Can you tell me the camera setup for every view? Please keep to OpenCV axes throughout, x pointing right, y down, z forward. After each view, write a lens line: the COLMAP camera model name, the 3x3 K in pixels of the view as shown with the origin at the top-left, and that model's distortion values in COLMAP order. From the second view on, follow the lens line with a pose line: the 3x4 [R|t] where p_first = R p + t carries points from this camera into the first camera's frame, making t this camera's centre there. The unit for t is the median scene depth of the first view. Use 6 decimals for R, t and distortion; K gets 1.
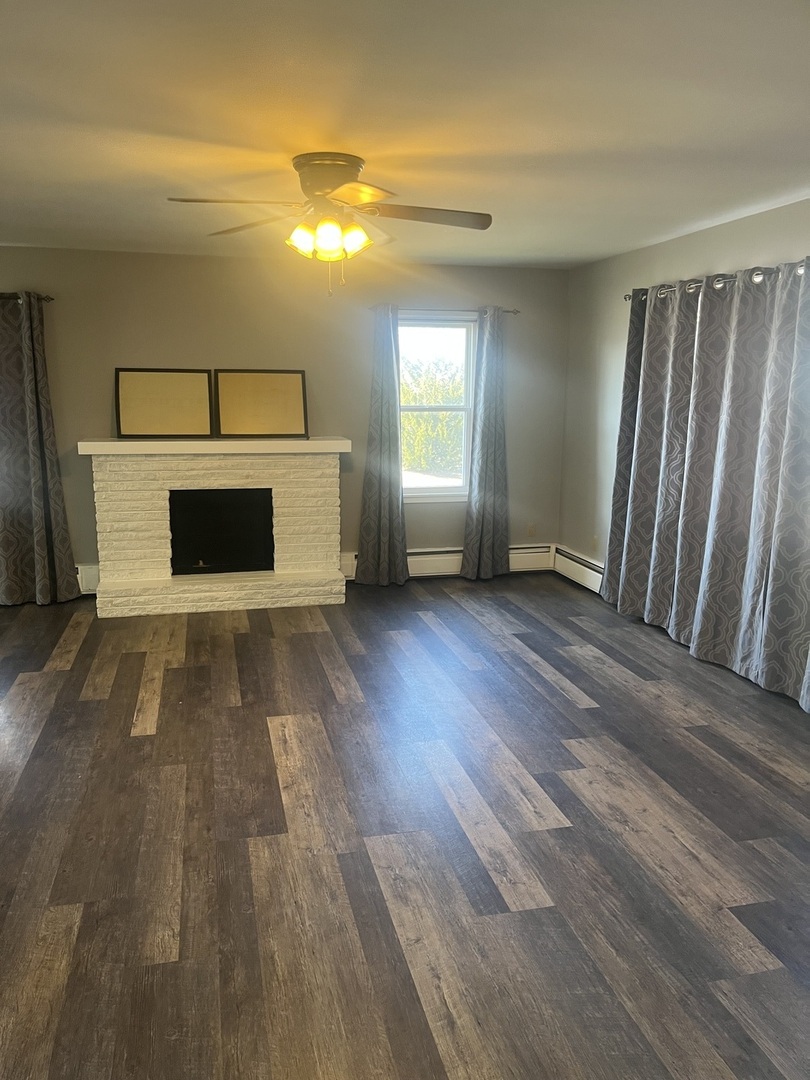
lens RADIAL K [[819.7, 0, 397.1], [0, 819.7, 540.9], [0, 0, 1]] dist [0.055348, -0.070172]
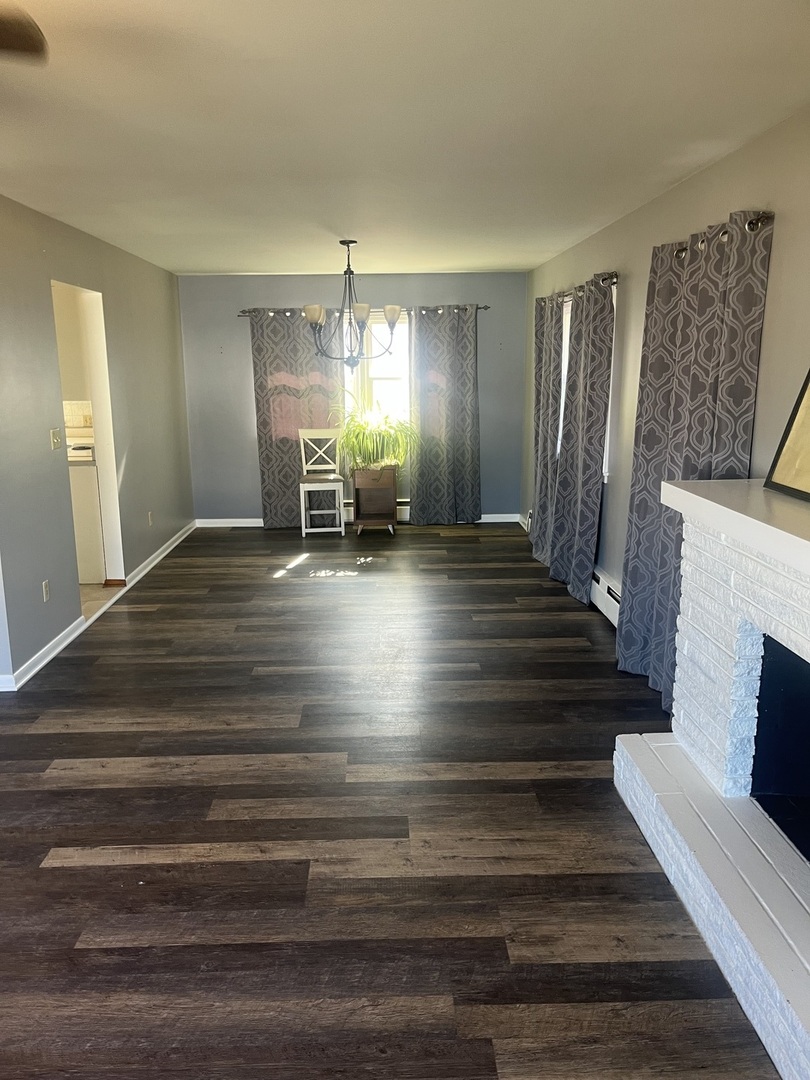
lens RADIAL K [[819.7, 0, 399.4], [0, 819.7, 540.8], [0, 0, 1]] dist [0.055348, -0.070172]
pose [[-0.201910, 0.203607, -0.958007, 0.184993], [-0.176635, 0.954543, 0.240098, -0.177071], [0.963344, 0.217696, -0.156768, 0.891806]]
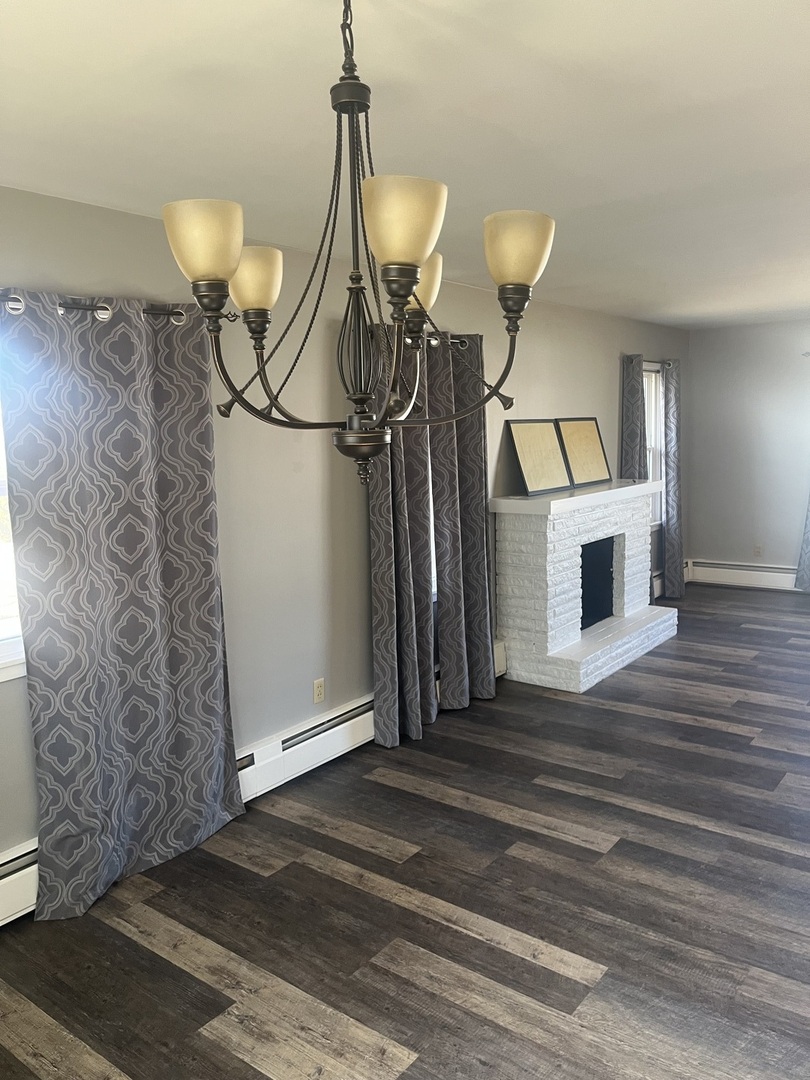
lens RADIAL K [[819.7, 0, 395.0], [0, 819.7, 544.2], [0, 0, 1]] dist [0.055348, -0.070172]
pose [[0.777939, -0.118404, 0.617082, -1.036236], [0.152287, 0.988334, -0.002345, -0.094202], [-0.609606, 0.095798, 0.786895, 0.391002]]
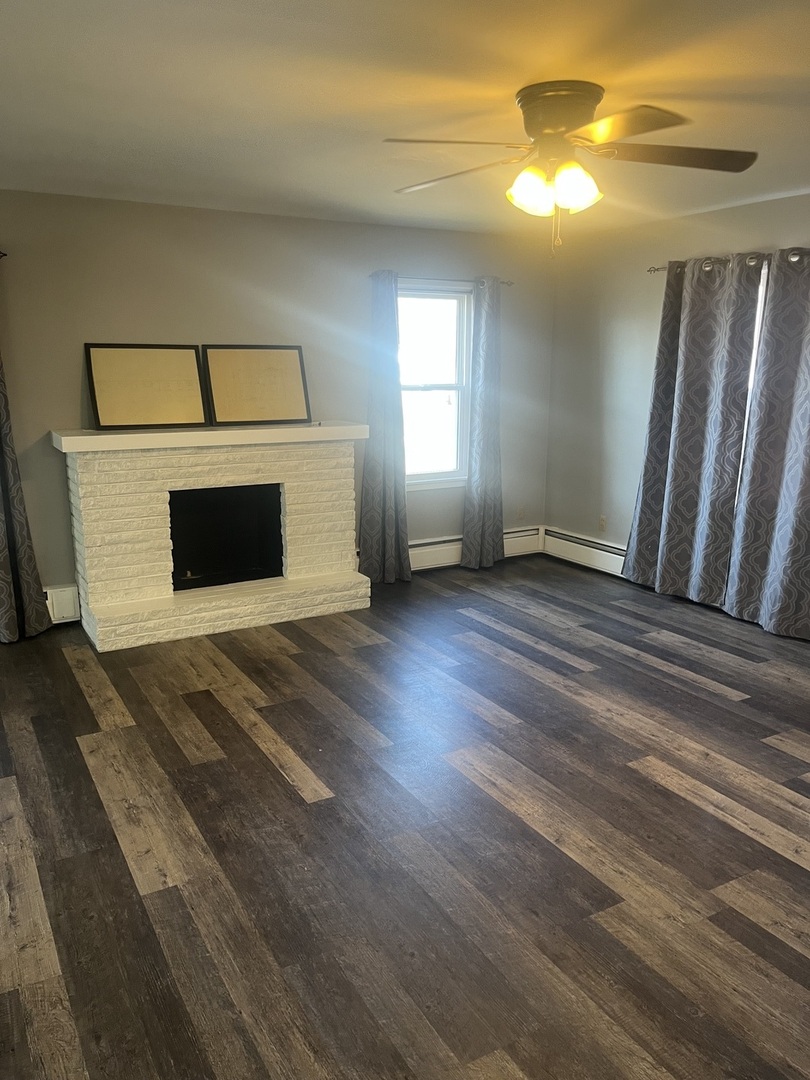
lens RADIAL K [[819.7, 0, 396.7], [0, 819.7, 544.9], [0, 0, 1]] dist [0.055348, -0.070172]
pose [[0.959848, -0.066552, 0.272510, -0.289643], [0.057283, 0.997481, 0.041839, -0.029181], [-0.274608, -0.024549, 0.961243, 0.134878]]
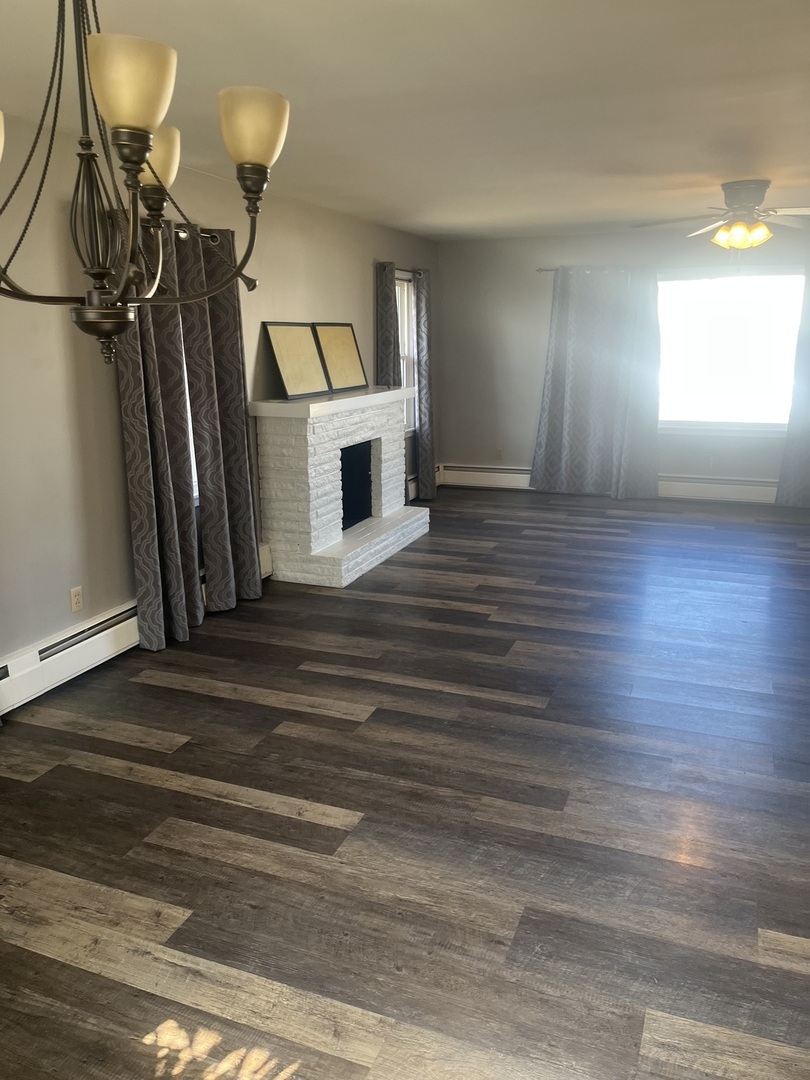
lens RADIAL K [[819.7, 0, 397.1], [0, 819.7, 546.8], [0, 0, 1]] dist [0.055348, -0.070172]
pose [[0.572272, -0.215512, 0.791239, -1.048152], [0.164692, 0.975396, 0.146556, -0.080384], [-0.803356, 0.046441, 0.593685, 0.373810]]
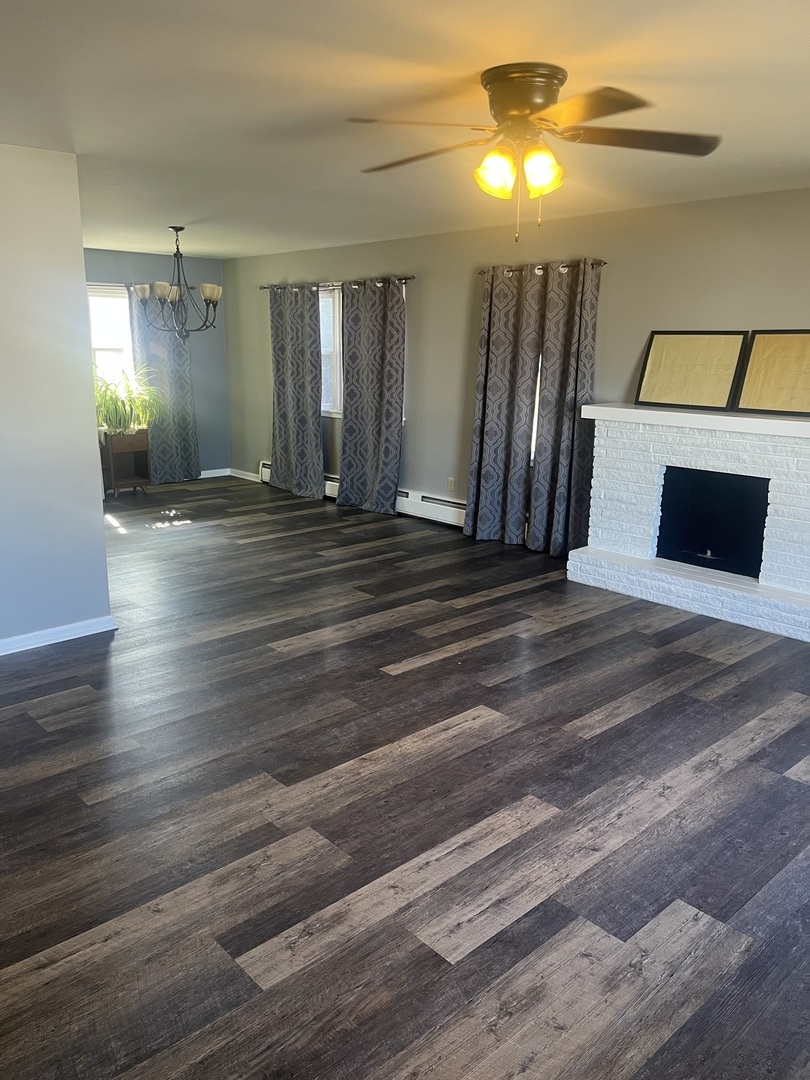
lens RADIAL K [[819.7, 0, 398.9], [0, 819.7, 535.6], [0, 0, 1]] dist [0.055348, -0.070172]
pose [[0.485627, 0.200486, -0.850865, 0.382953], [-0.171790, 0.976252, 0.131982, -0.056383], [0.857120, 0.082077, 0.508536, 0.294850]]
